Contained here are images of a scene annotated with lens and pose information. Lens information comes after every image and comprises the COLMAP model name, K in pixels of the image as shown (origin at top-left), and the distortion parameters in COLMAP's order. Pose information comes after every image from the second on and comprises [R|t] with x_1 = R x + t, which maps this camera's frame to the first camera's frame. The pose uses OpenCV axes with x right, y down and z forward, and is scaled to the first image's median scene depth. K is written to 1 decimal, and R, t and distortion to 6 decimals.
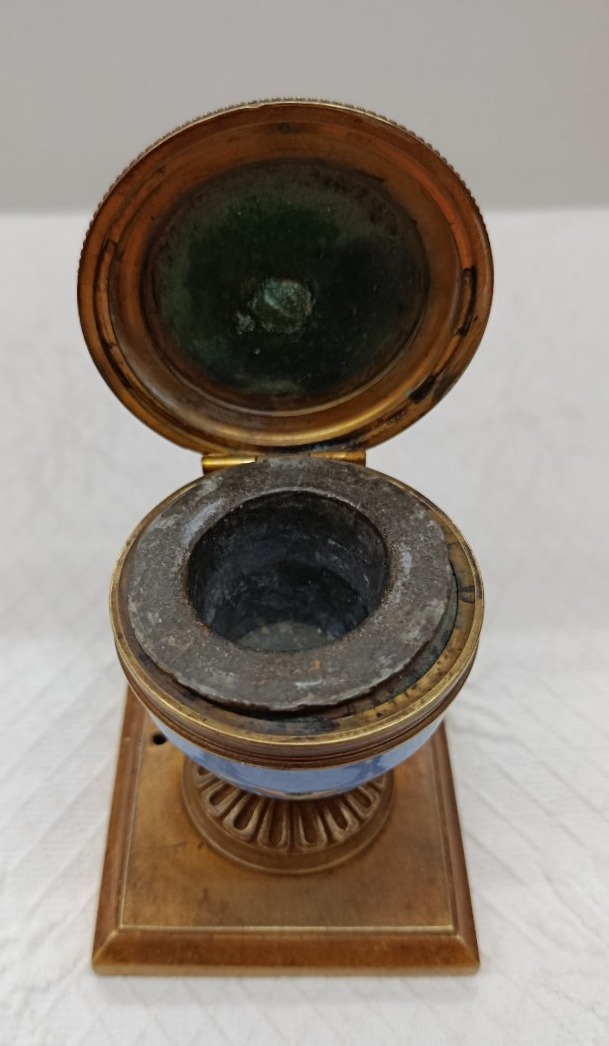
lens RADIAL K [[807.2, 0, 296.3], [0, 807.2, 521.4], [0, 0, 1]] dist [-0.046777, -0.016406]
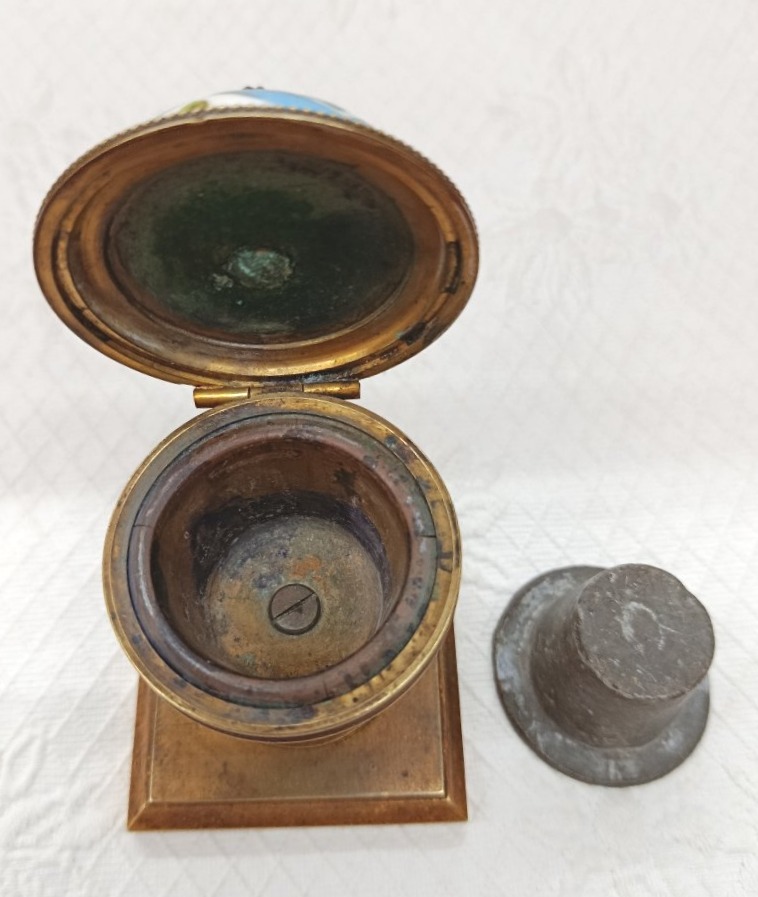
lens RADIAL K [[800.7, 0, 382.1], [0, 800.7, 450.0], [0, 0, 1]] dist [-0.029833, -0.040210]
pose [[0.999091, -0.017709, 0.038780, 0.078863], [0.007124, 0.966199, 0.257698, -0.277969], [-0.042033, -0.257187, 0.965447, 0.029345]]
